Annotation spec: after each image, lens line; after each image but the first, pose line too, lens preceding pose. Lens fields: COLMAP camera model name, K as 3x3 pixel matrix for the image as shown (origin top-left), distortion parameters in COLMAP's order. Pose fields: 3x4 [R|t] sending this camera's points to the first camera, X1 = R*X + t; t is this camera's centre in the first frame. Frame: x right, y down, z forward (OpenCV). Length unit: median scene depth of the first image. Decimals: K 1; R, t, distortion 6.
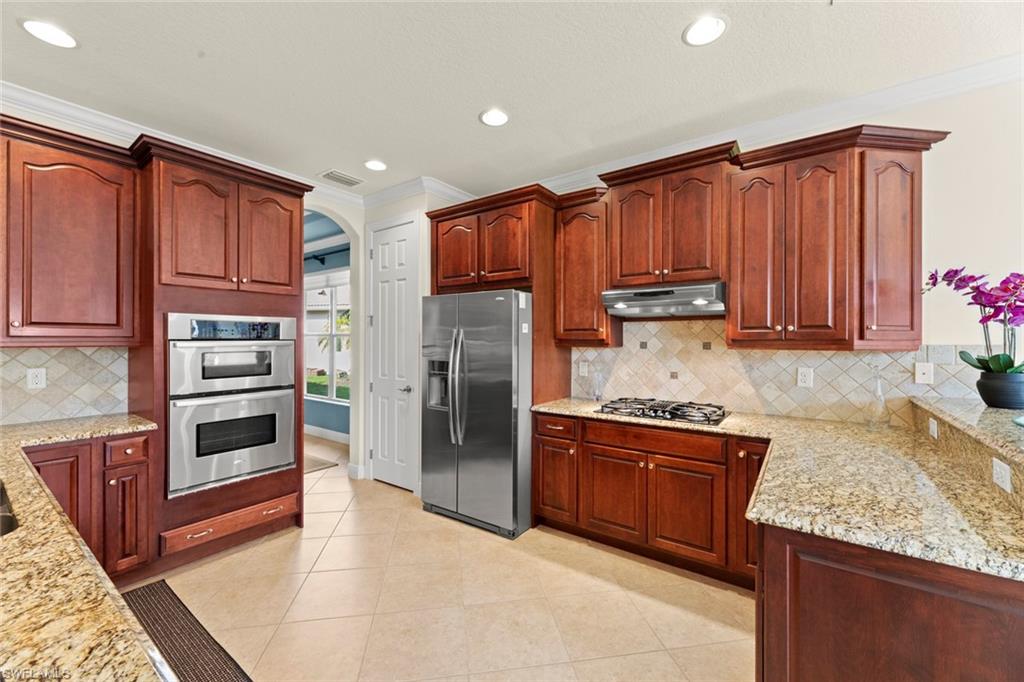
lens RADIAL K [[409.7, 0, 504.0], [0, 409.7, 340.7], [0, 0, 1]] dist [0.003435, -0.000331]
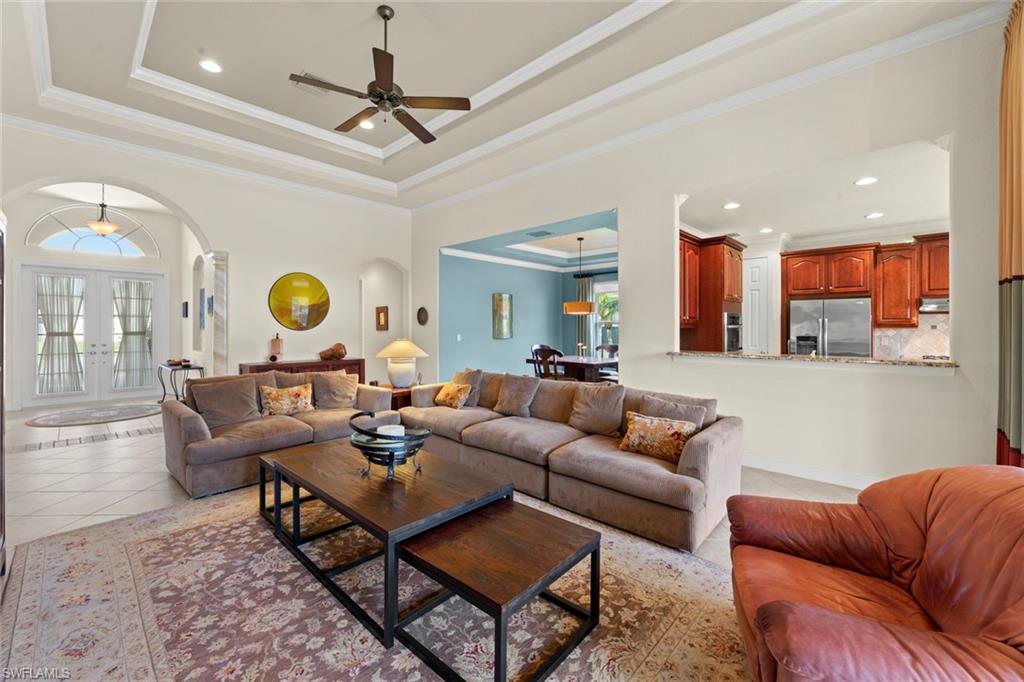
lens RADIAL K [[409.7, 0, 503.3], [0, 409.7, 328.4], [0, 0, 1]] dist [0.003435, -0.000331]
pose [[0.992639, -0.002496, -0.121087, -1.415569], [0.002683, 0.999995, 0.001376, 0.009907], [0.121083, -0.001690, 0.992641, -1.101776]]
